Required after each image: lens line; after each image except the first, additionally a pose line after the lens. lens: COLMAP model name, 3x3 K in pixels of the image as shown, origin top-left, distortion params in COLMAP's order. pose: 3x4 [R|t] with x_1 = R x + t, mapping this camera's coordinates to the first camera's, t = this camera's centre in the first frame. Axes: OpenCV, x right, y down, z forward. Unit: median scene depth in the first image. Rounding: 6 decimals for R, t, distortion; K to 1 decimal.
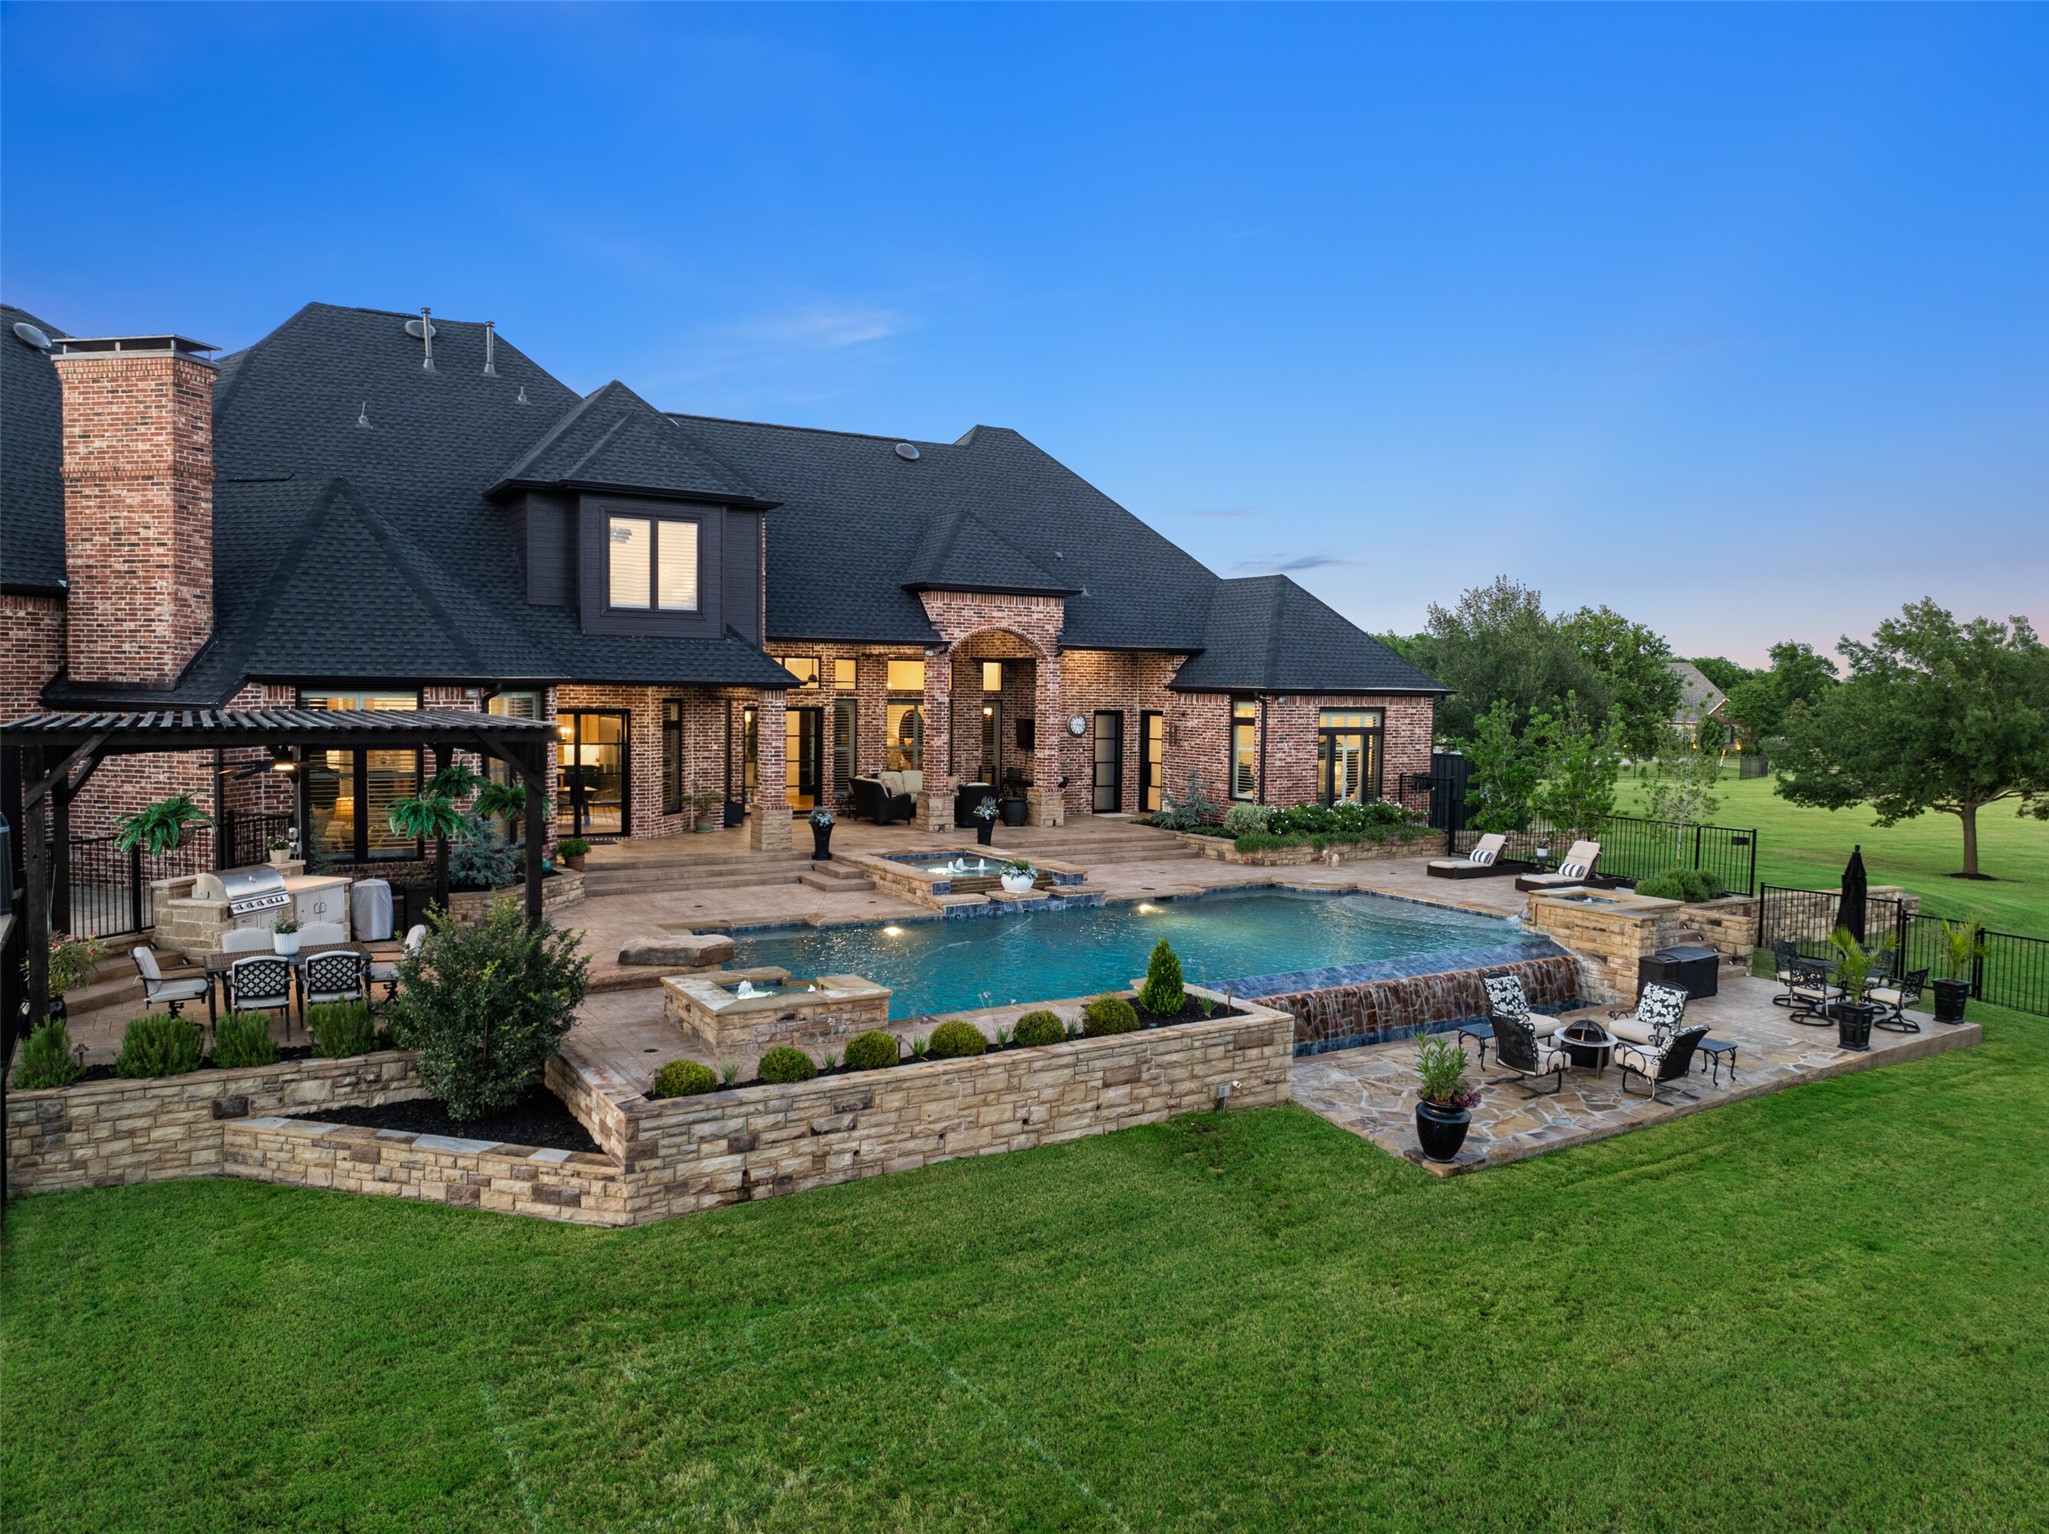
lens RADIAL K [[1448.0, 0, 1024.5], [0, 1448.0, 767.0], [0, 0, 1]] dist [-0.036200, 0.003931]
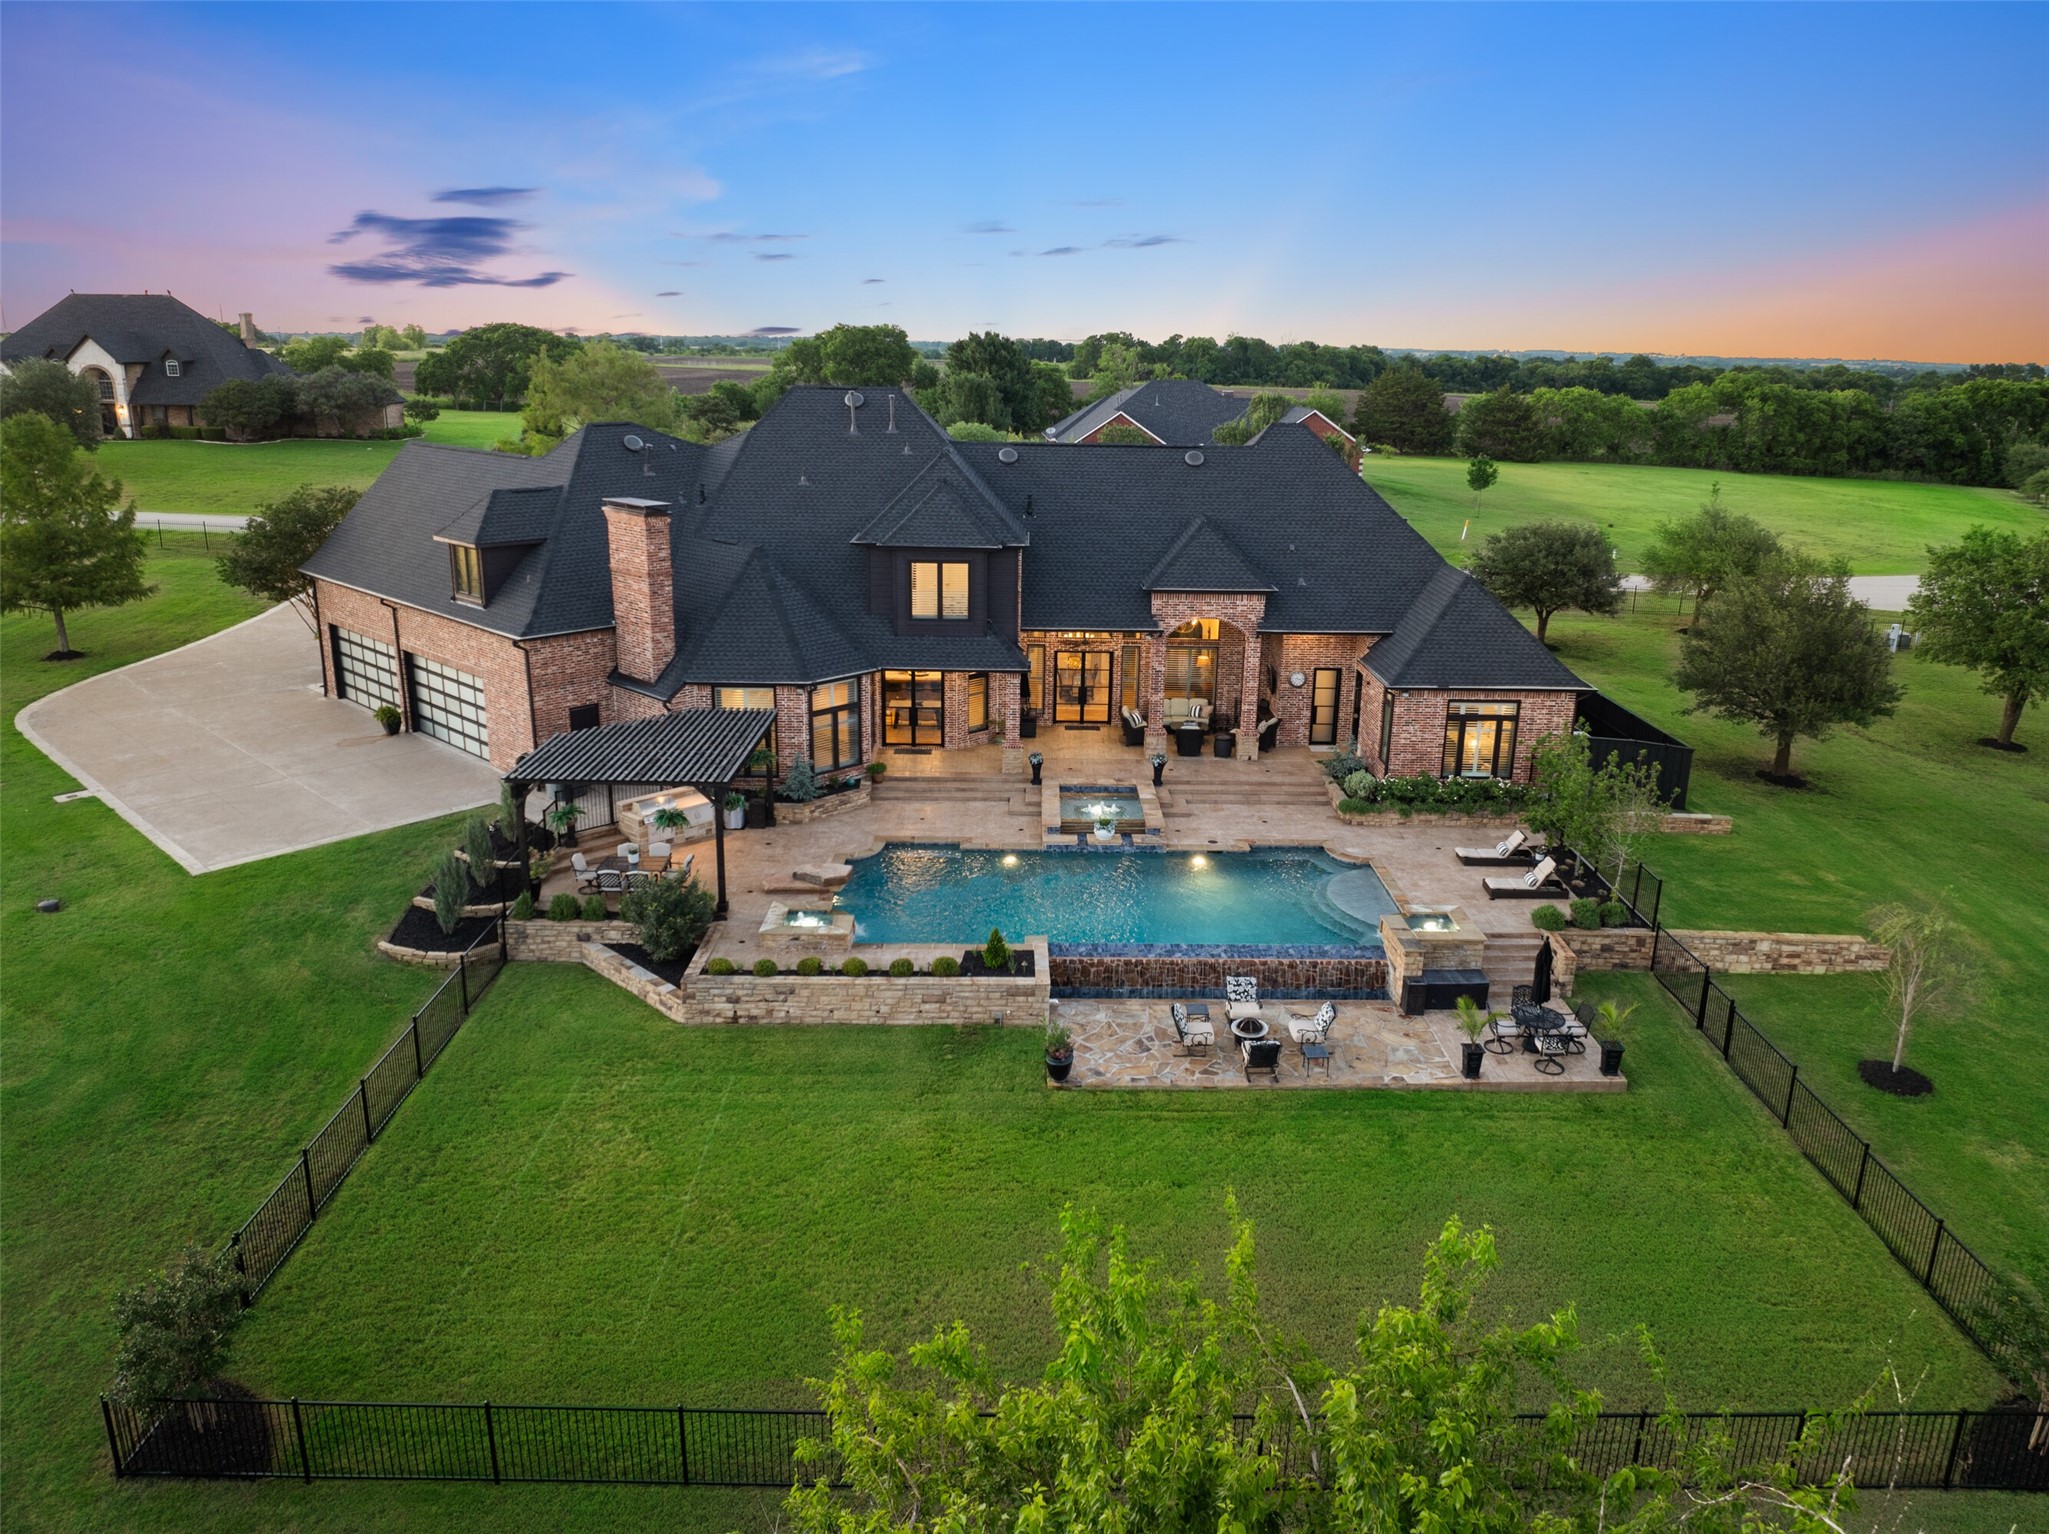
lens RADIAL K [[1444.7, 0, 1024.5], [0, 1444.7, 767.0], [0, 0, 1]] dist [-0.044332, 0.018400]
pose [[0.854793, 0.146654, -0.497816, 1.018116], [-0.032996, 0.972658, 0.229884, -0.508832], [0.517919, -0.180078, 0.836261, -0.491324]]
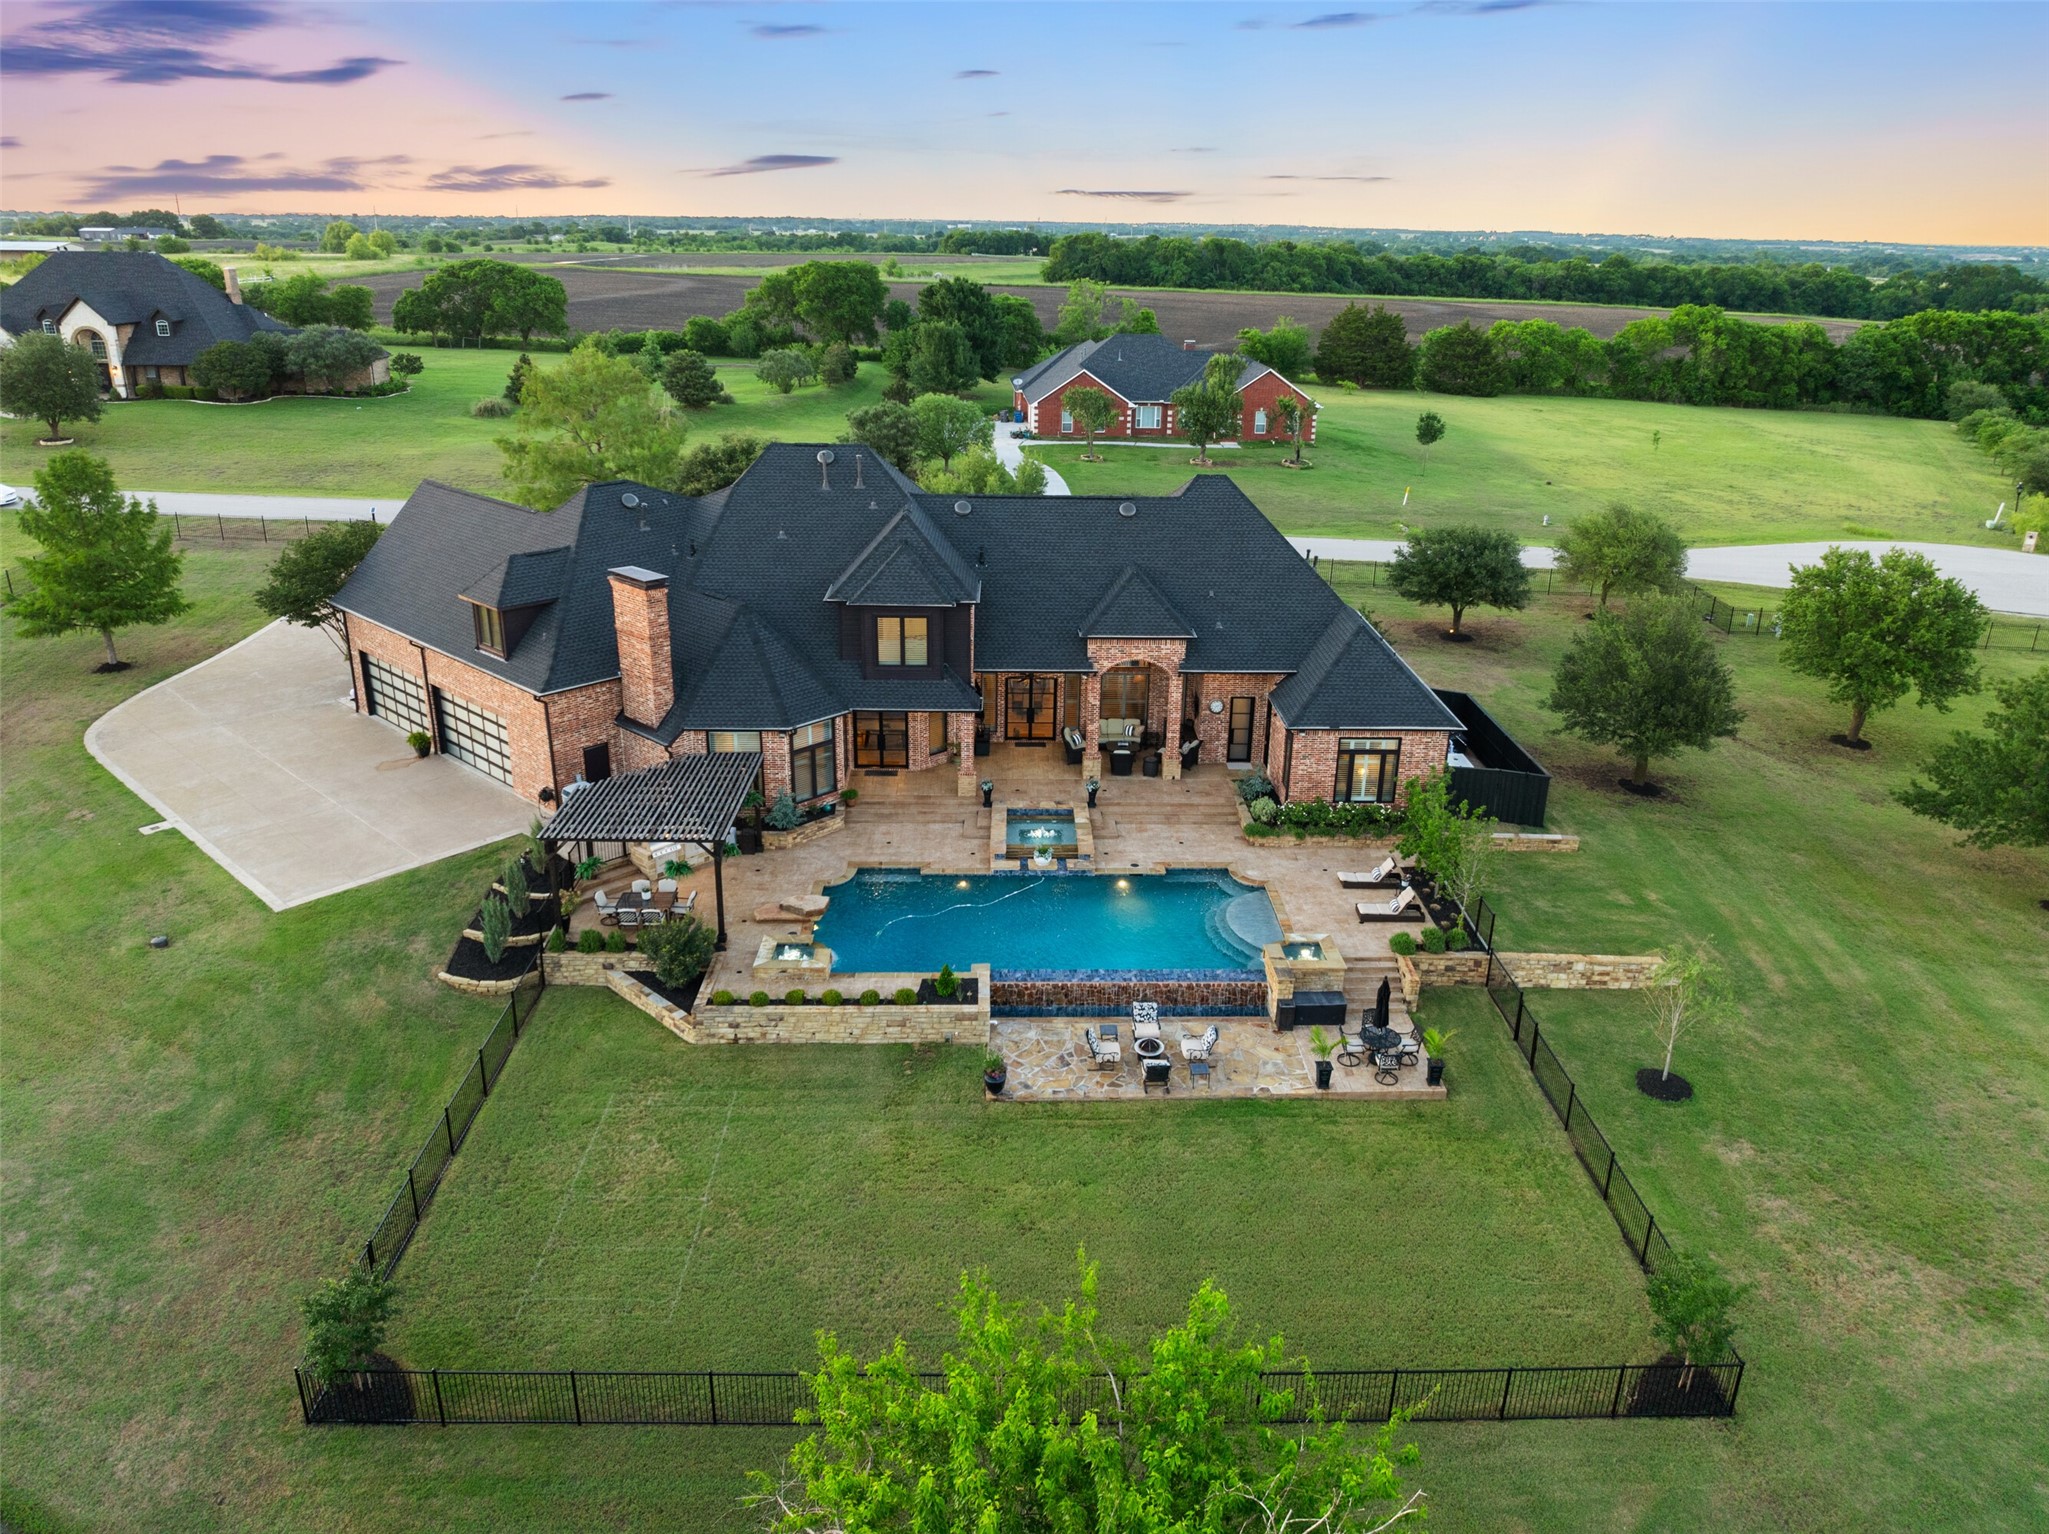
lens RADIAL K [[1448.0, 0, 1024.5], [0, 1448.0, 767.0], [0, 0, 1]] dist [-0.036200, 0.003931]
pose [[0.862041, 0.180765, -0.473508, 1.228387], [-0.032571, 0.952064, 0.304160, -0.877410], [0.505791, -0.246776, 0.826606, -0.749947]]
